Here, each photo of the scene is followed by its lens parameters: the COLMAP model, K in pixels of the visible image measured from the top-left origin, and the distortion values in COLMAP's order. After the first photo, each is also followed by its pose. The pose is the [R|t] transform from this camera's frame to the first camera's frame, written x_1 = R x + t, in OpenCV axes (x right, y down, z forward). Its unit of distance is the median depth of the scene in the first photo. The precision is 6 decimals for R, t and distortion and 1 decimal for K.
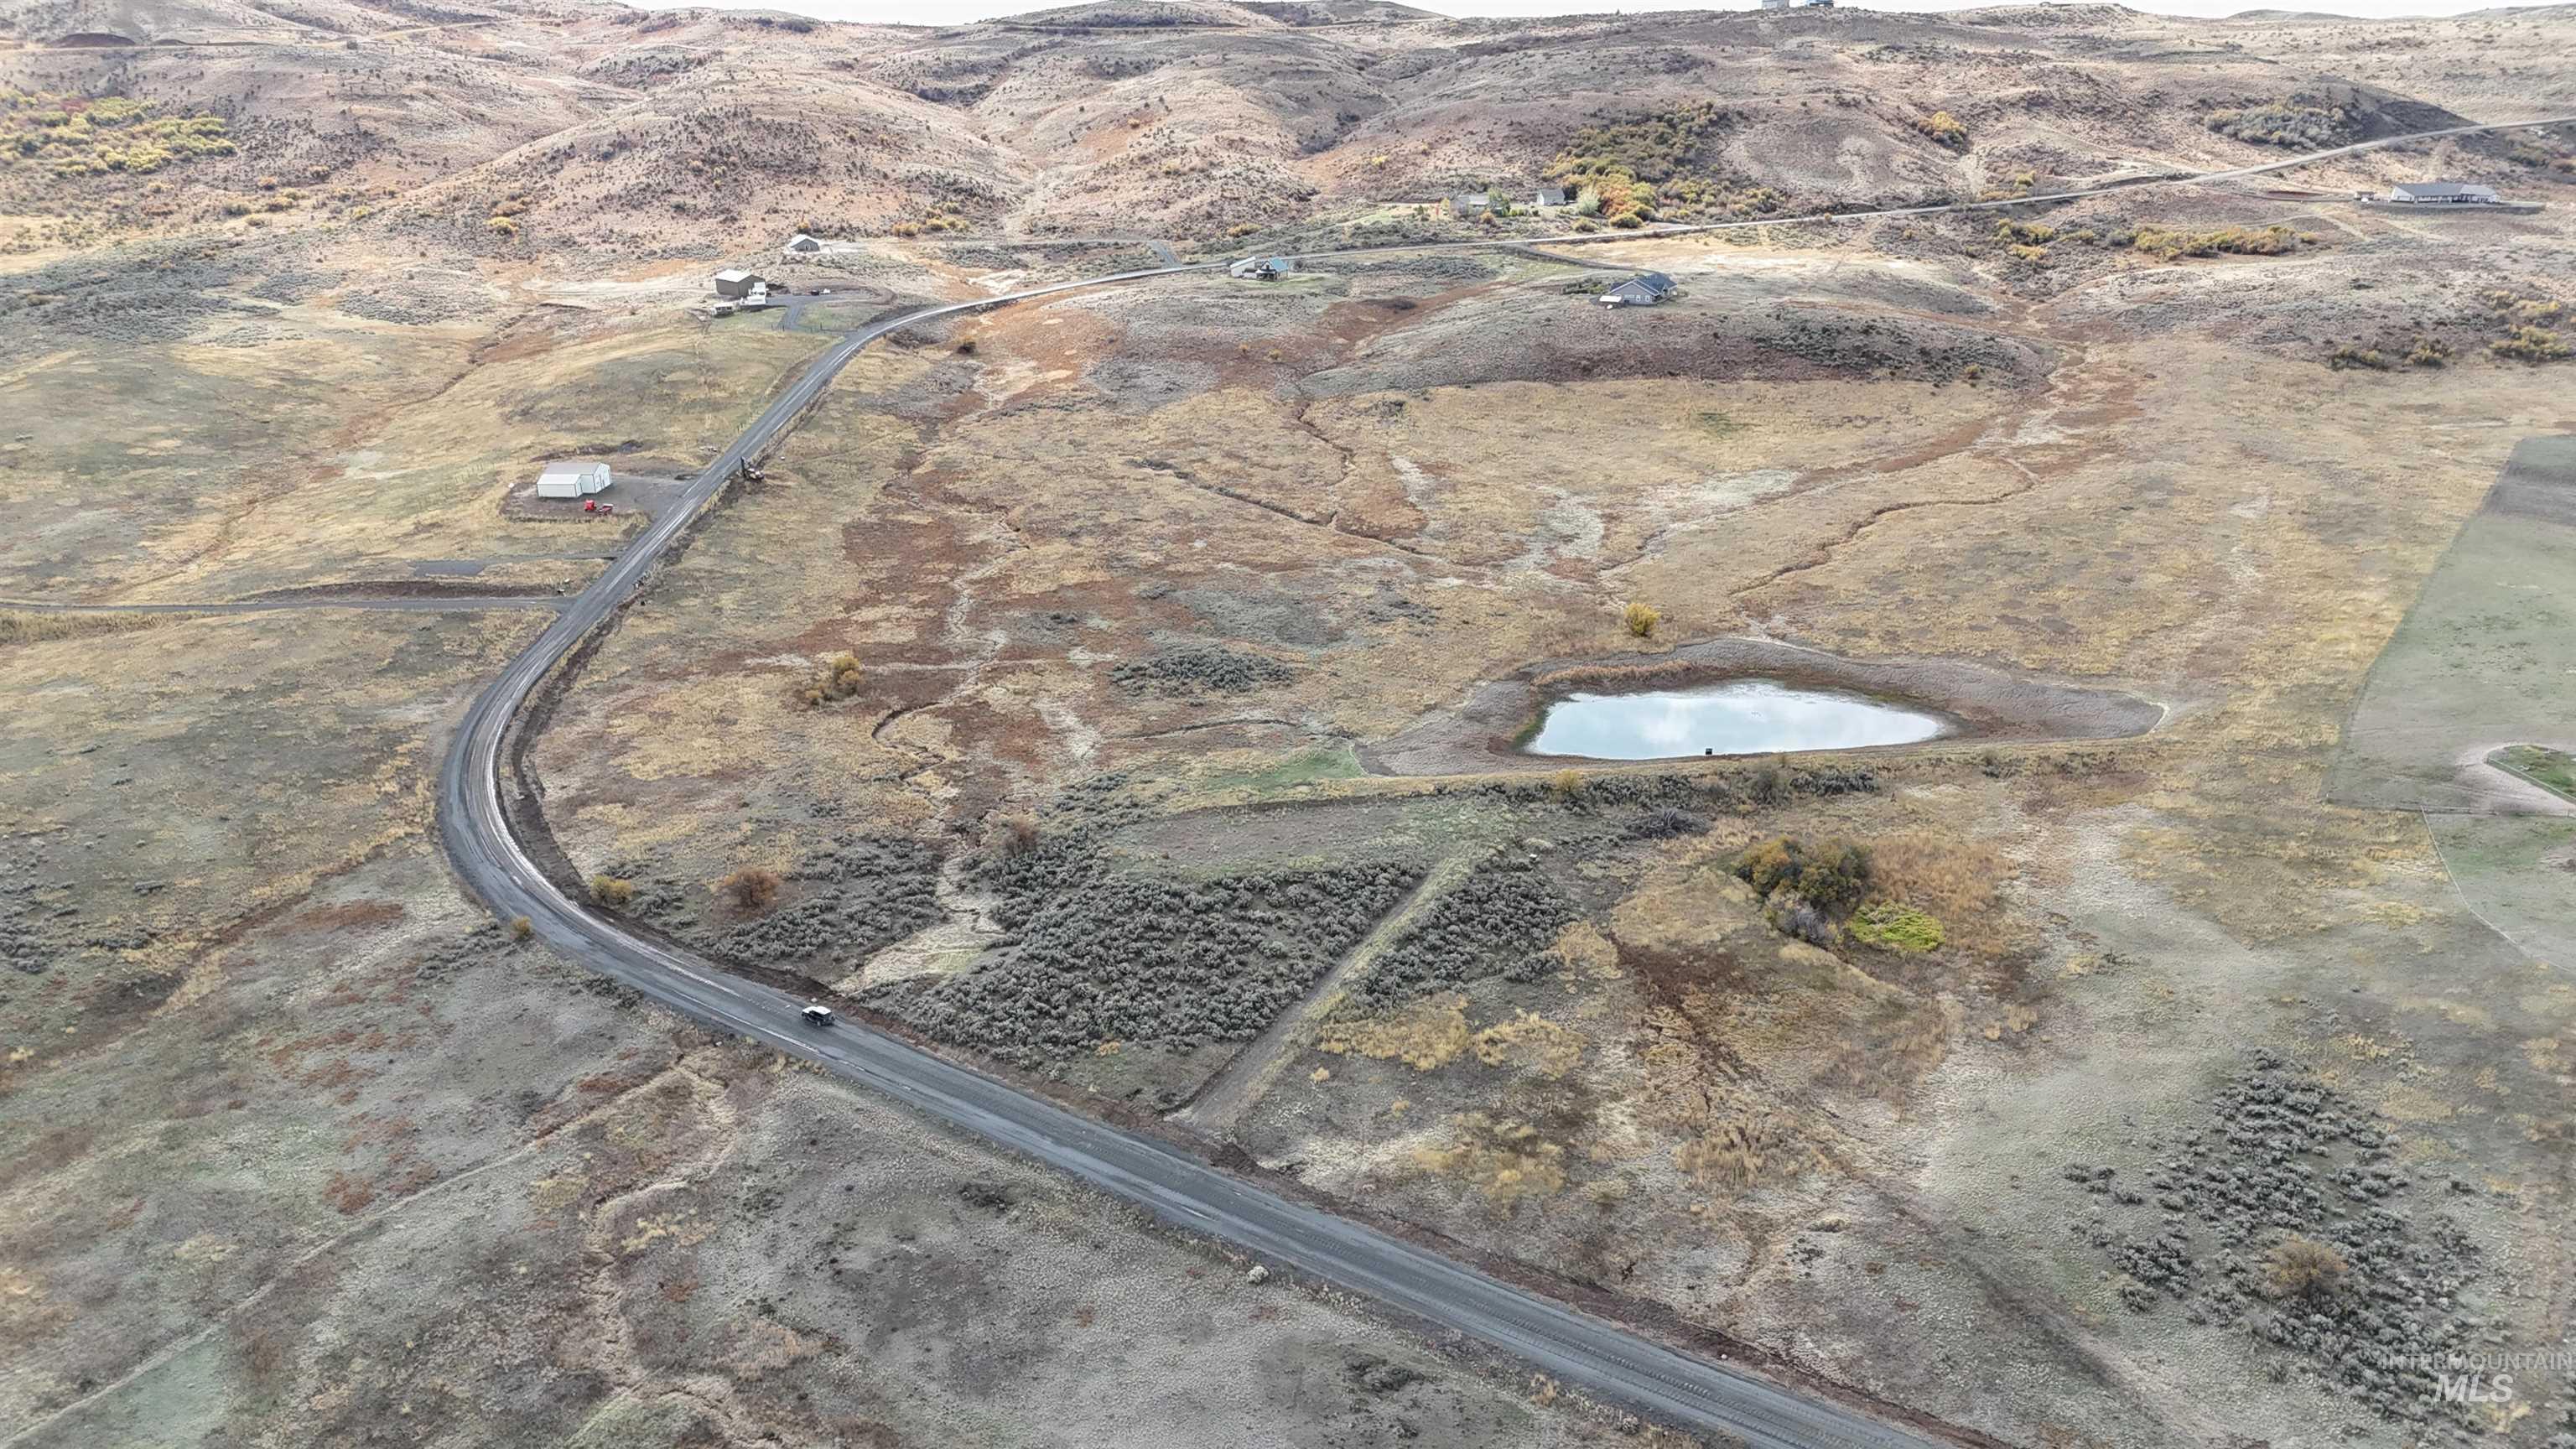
lens RADIAL K [[1881.6, 0, 1288.0], [0, 1881.6, 724.5], [0, 0, 1]] dist [0.103677, -0.128317]
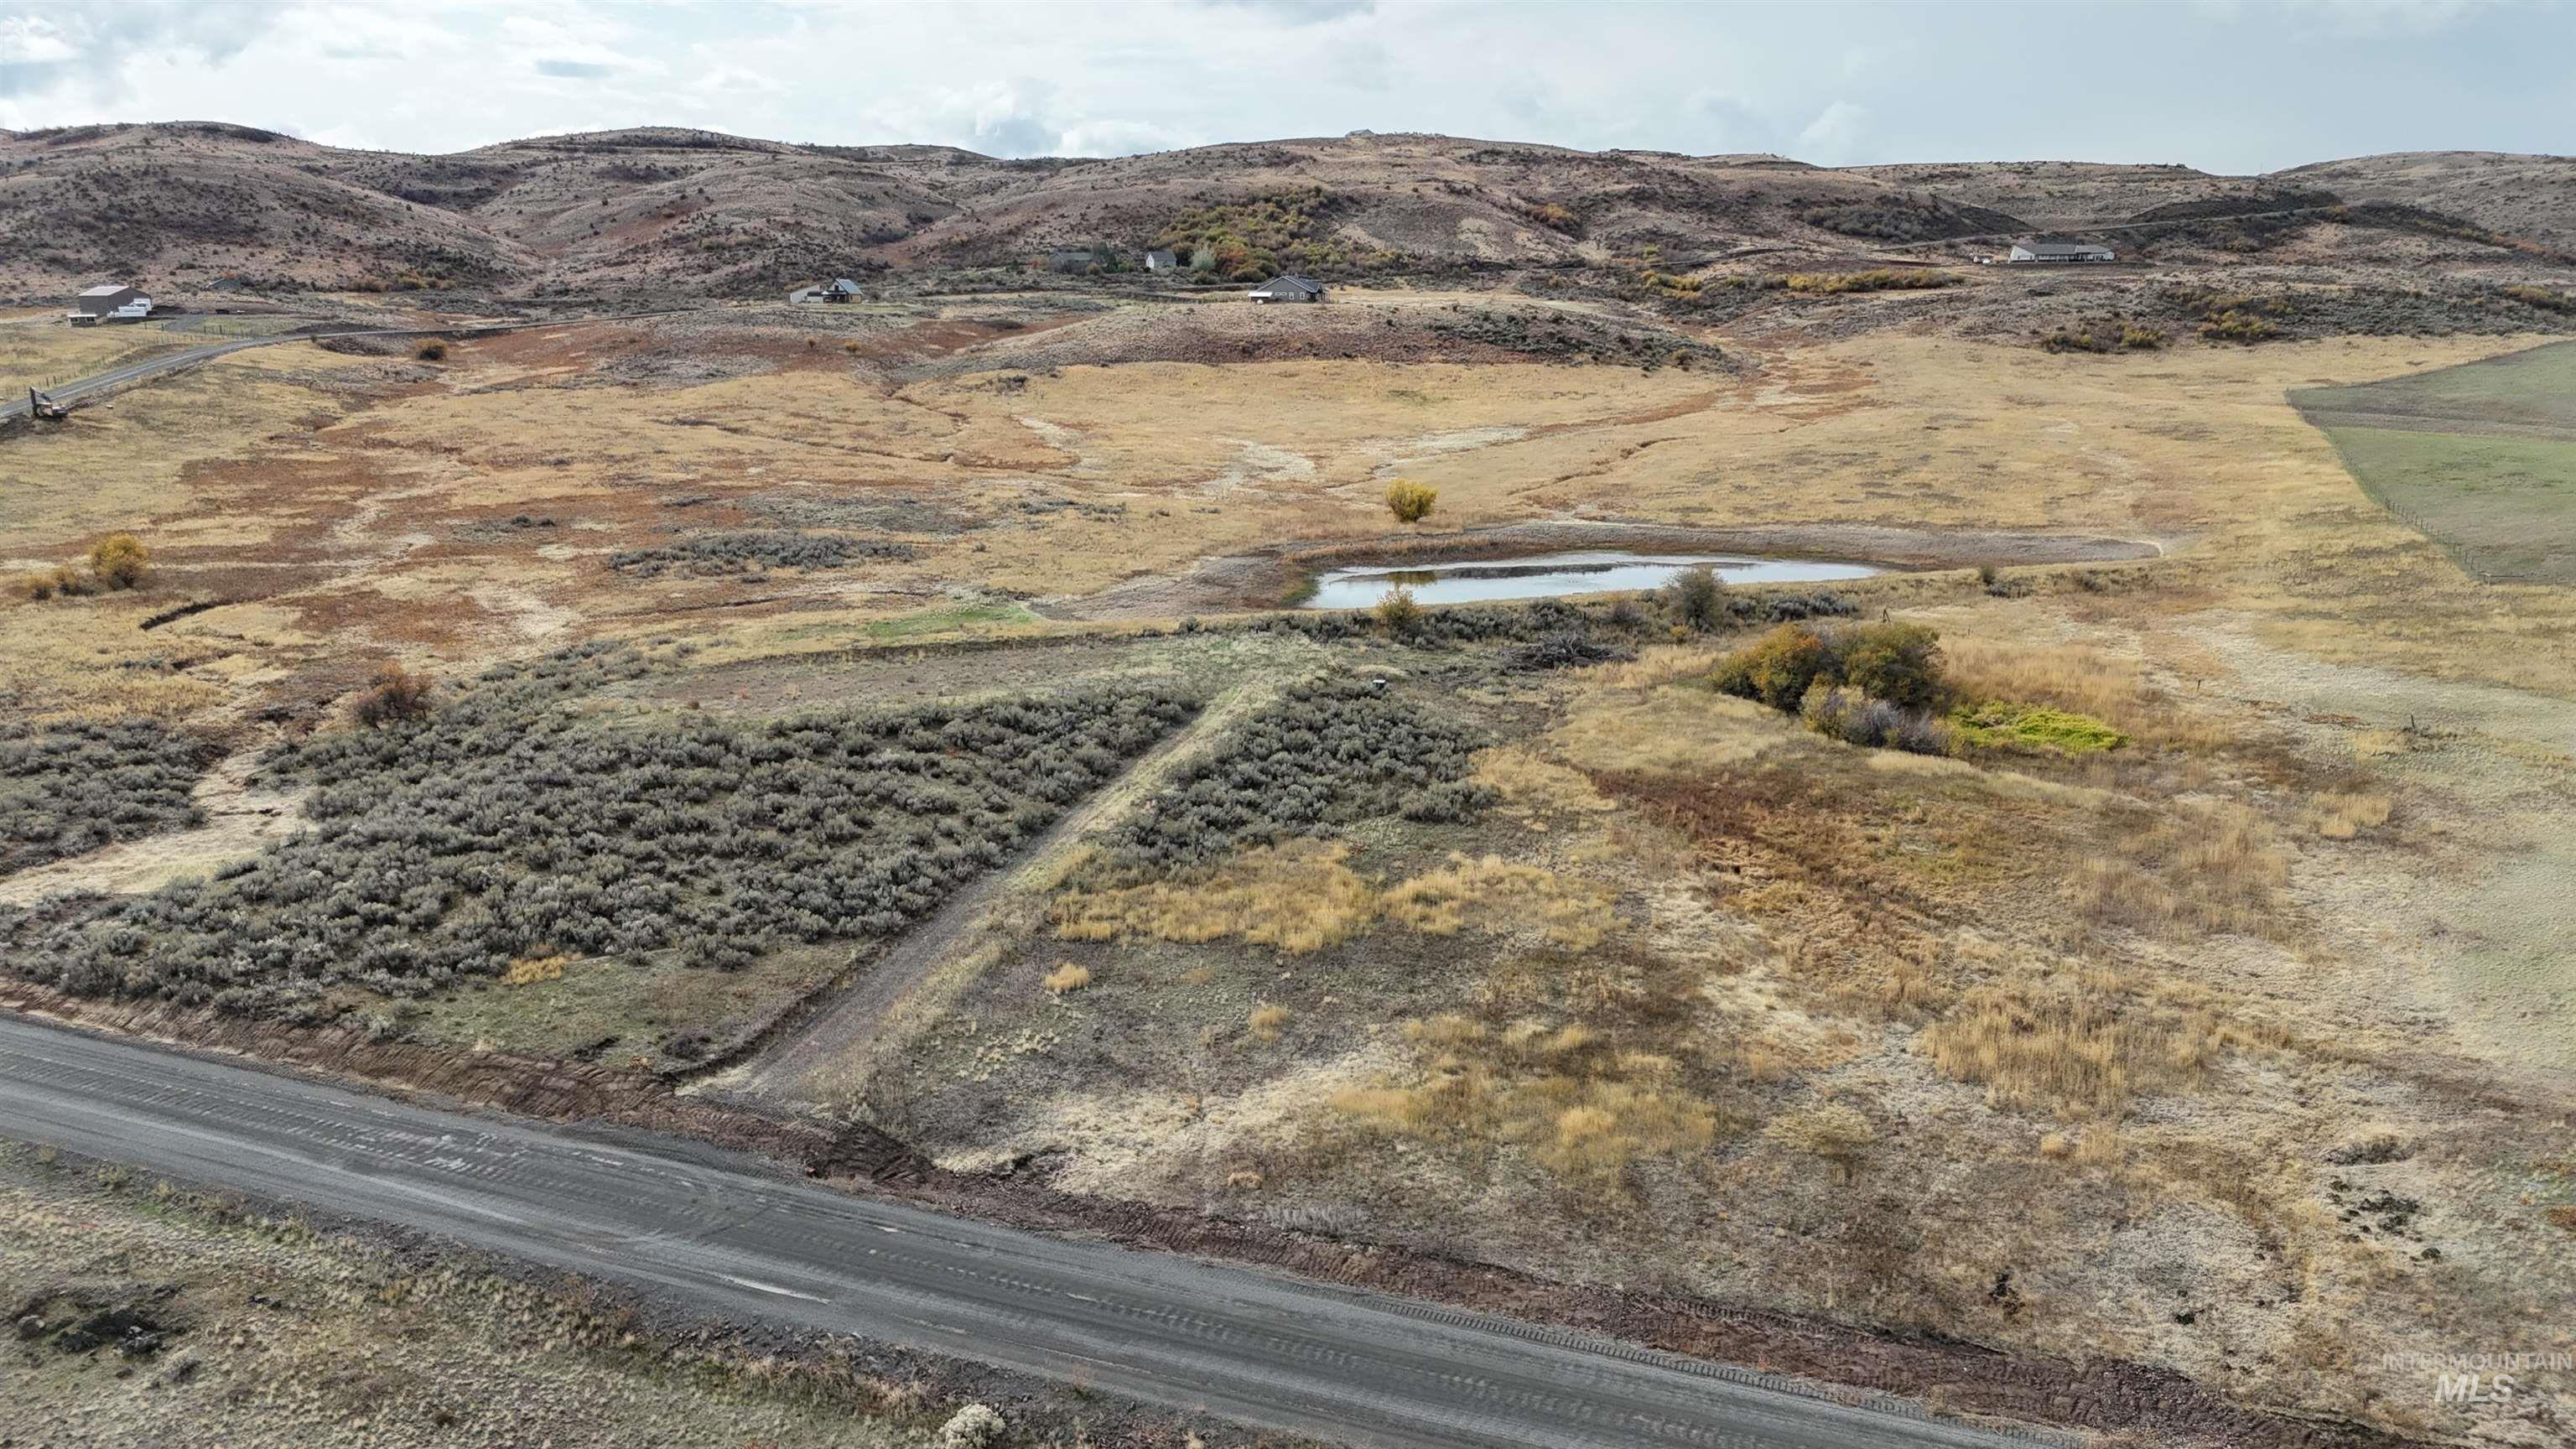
lens RADIAL K [[1889.2, 0, 1288.0], [0, 1889.2, 724.5], [0, 0, 1]] dist [0.081566, -0.077940]
pose [[0.974947, -0.041104, 0.218605, -0.020706], [0.069284, 0.990004, -0.122850, 0.151905], [-0.211370, 0.134918, 0.968050, 0.466255]]
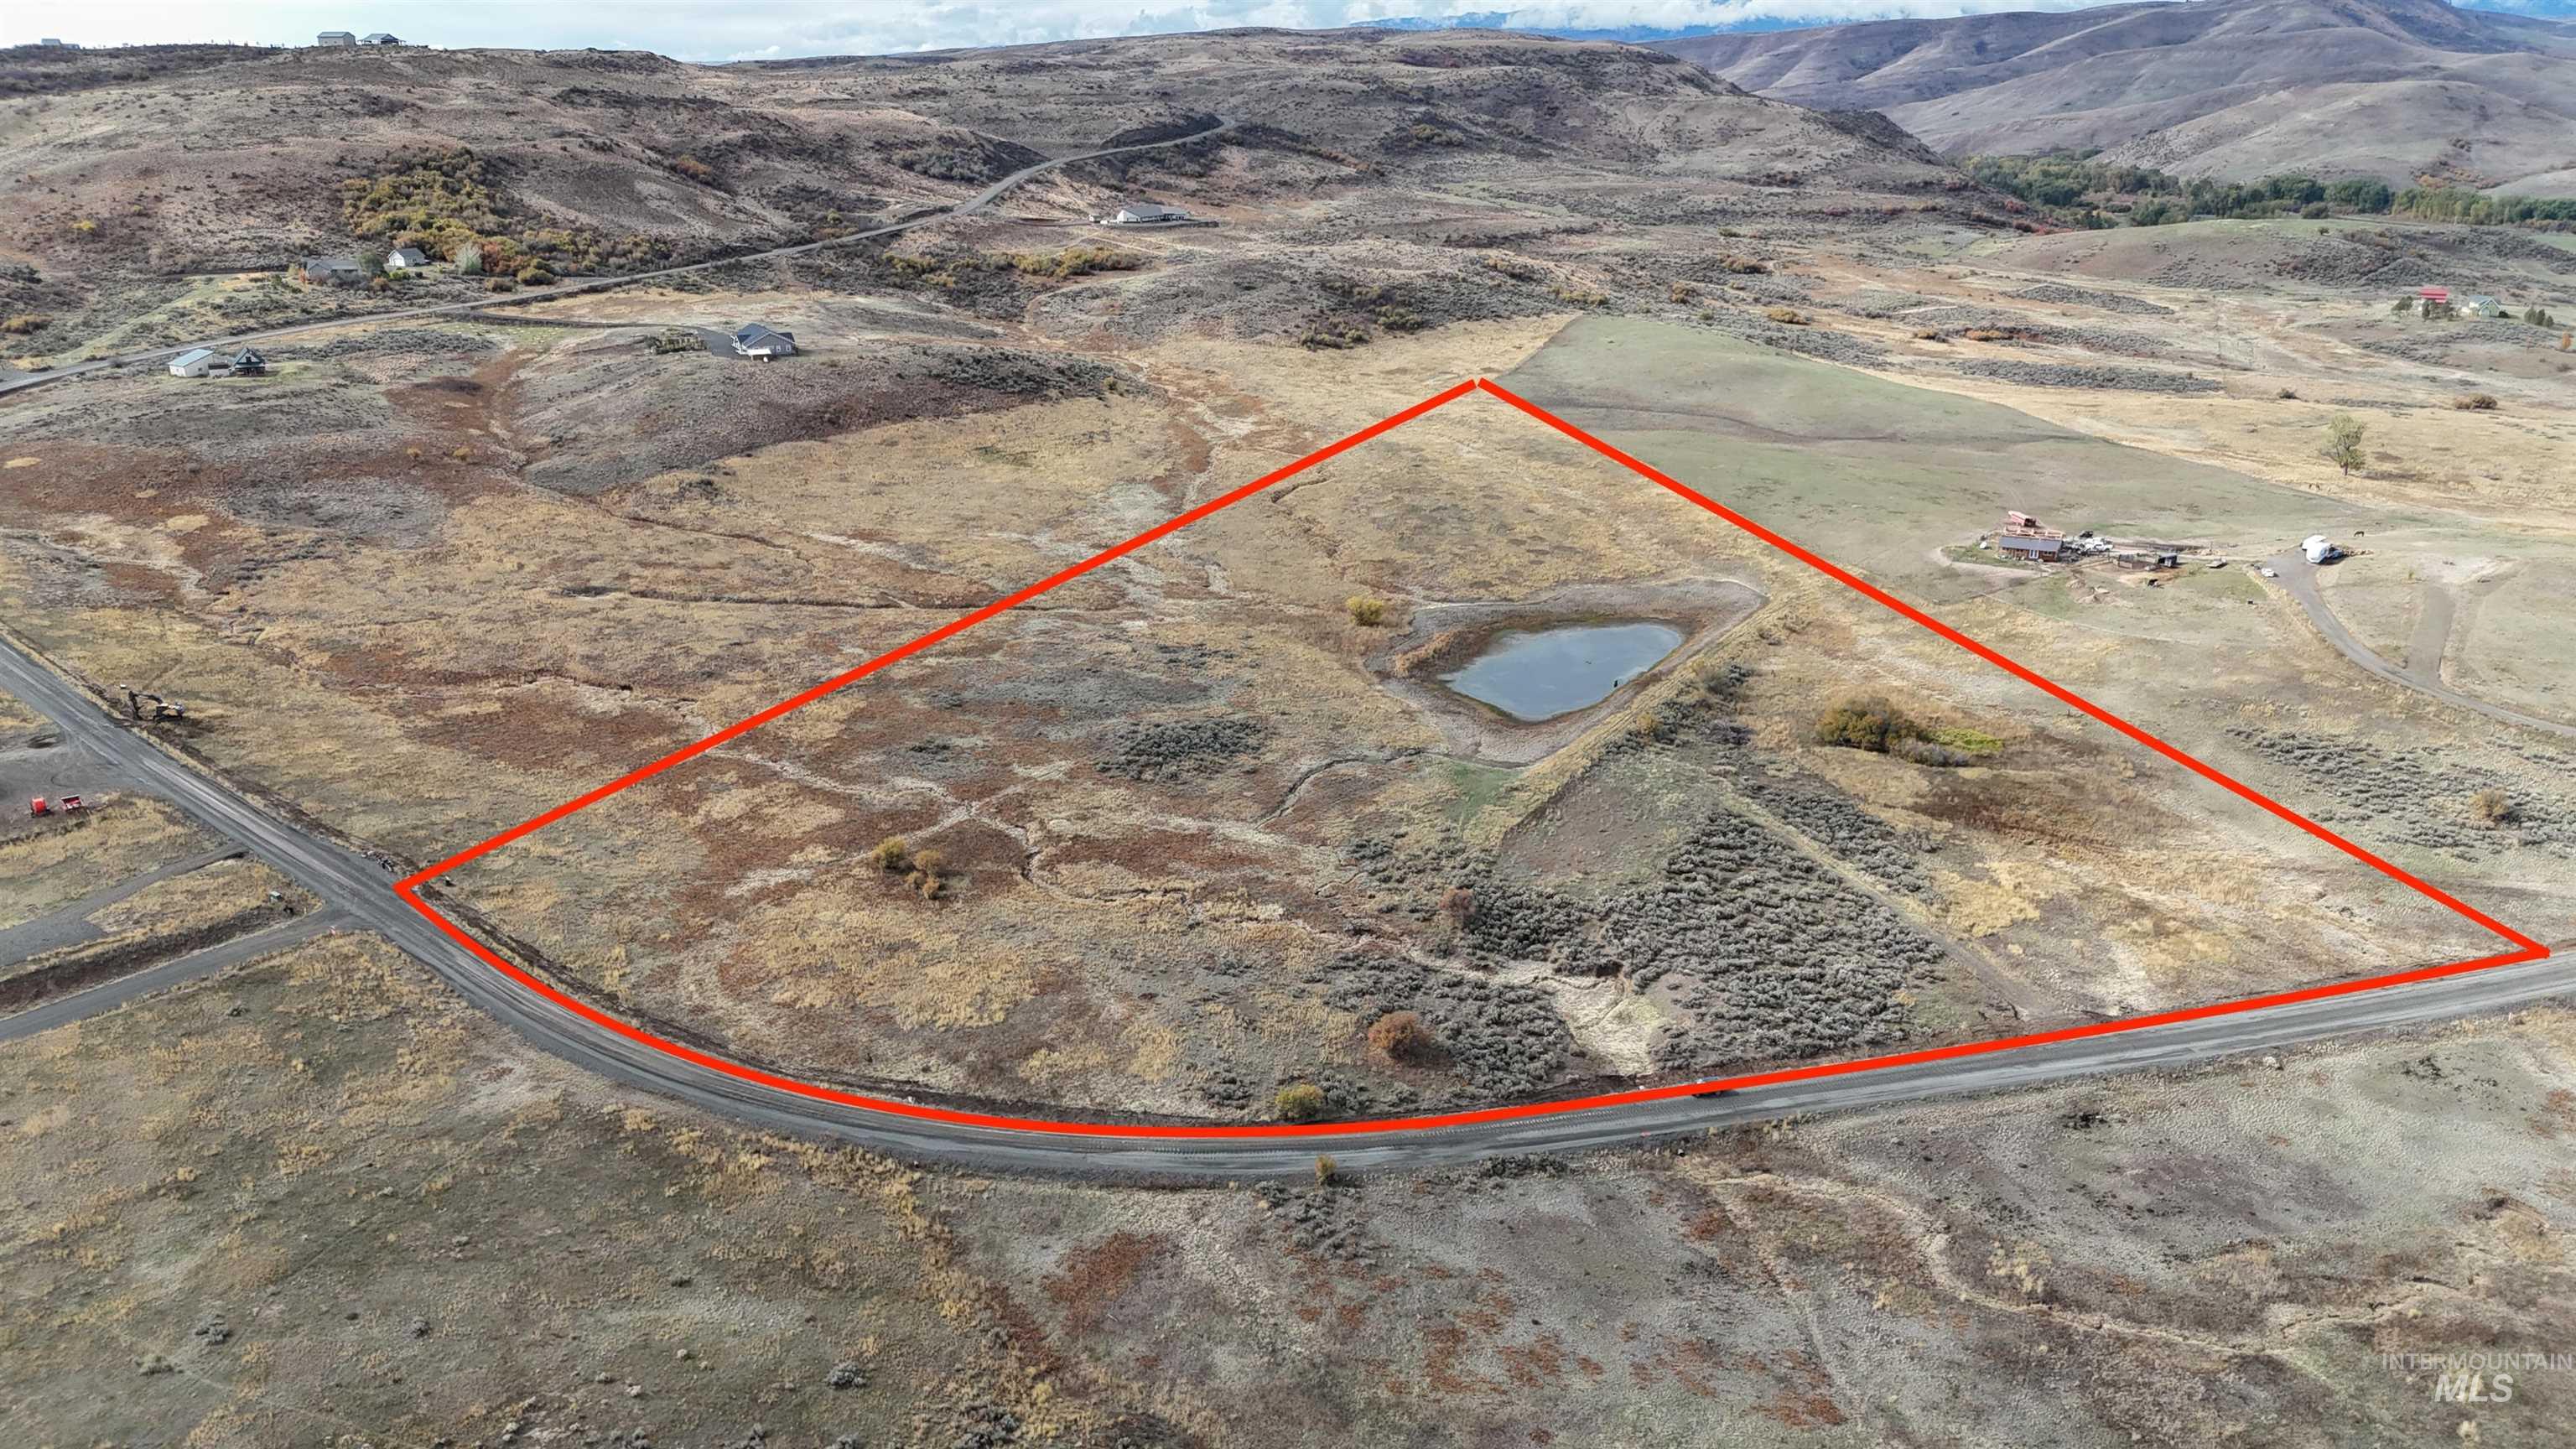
lens RADIAL K [[1887.6, 0, 1288.0], [0, 1887.6, 724.5], [0, 0, 1]] dist [0.076632, -0.067017]
pose [[0.631774, -0.247005, 0.734745, -0.911566], [0.262184, 0.960098, 0.097323, -0.151293], [-0.729466, 0.131152, 0.671326, 0.420713]]
